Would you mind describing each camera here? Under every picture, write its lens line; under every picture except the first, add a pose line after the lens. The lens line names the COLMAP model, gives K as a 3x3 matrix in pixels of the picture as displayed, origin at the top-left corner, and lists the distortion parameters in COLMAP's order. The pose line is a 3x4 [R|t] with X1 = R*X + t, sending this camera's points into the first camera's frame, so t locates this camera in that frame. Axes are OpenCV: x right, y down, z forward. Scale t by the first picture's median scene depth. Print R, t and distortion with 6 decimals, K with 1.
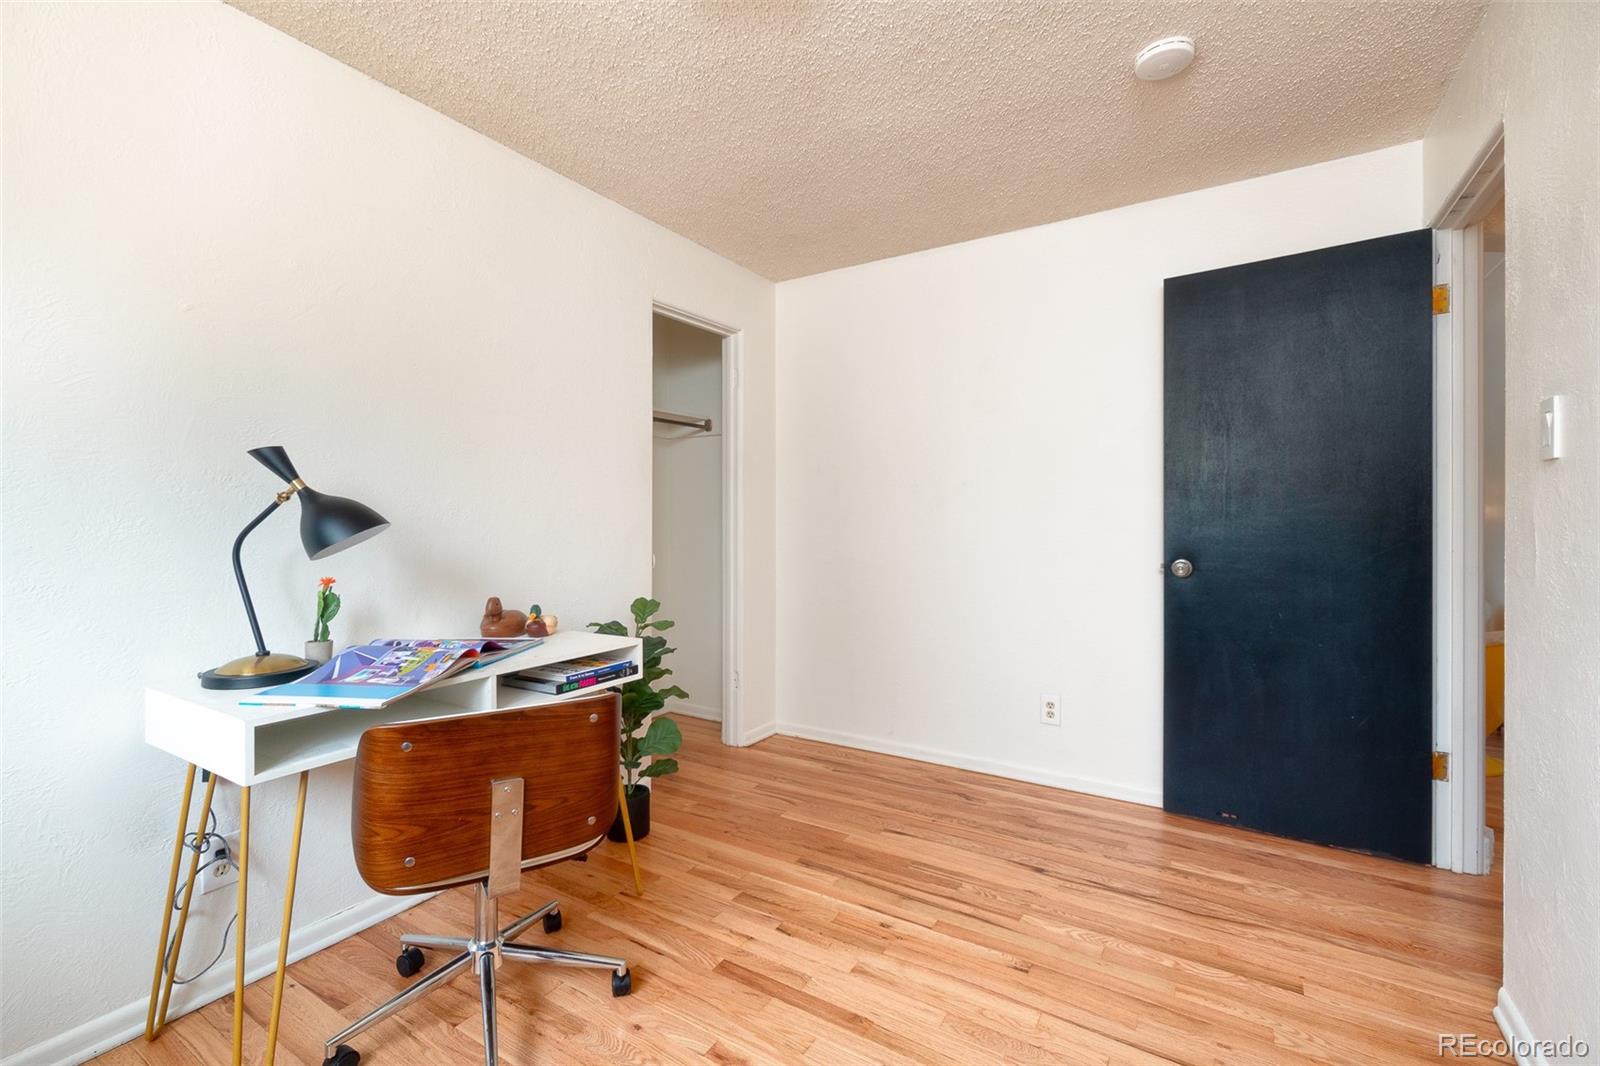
lens RADIAL K [[696.2, 0, 788.6], [0, 696.2, 530.8], [0, 0, 1]] dist [0.005304, 0.000701]
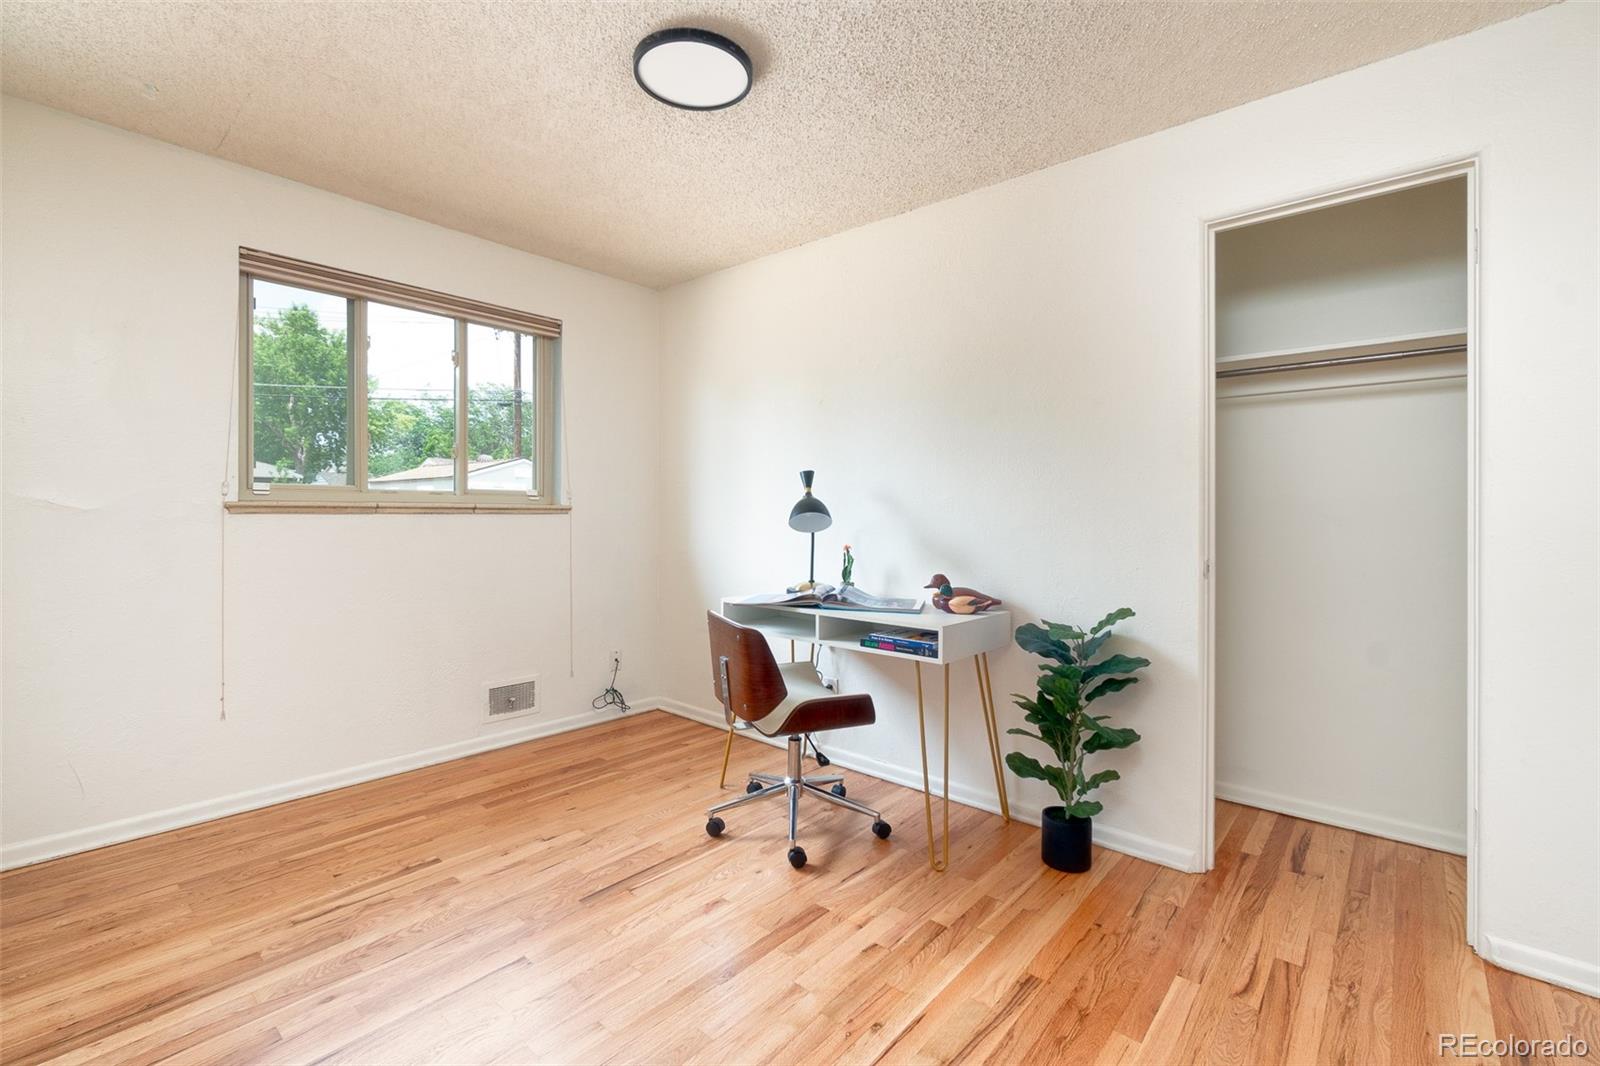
lens RADIAL K [[696.2, 0, 788.3], [0, 696.2, 516.9], [0, 0, 1]] dist [0.005304, 0.000701]
pose [[-0.155326, 0.004592, -0.987853, 0.850290], [-0.023750, 0.999683, 0.008382, -0.011173], [0.987578, 0.024764, -0.155167, 0.927134]]
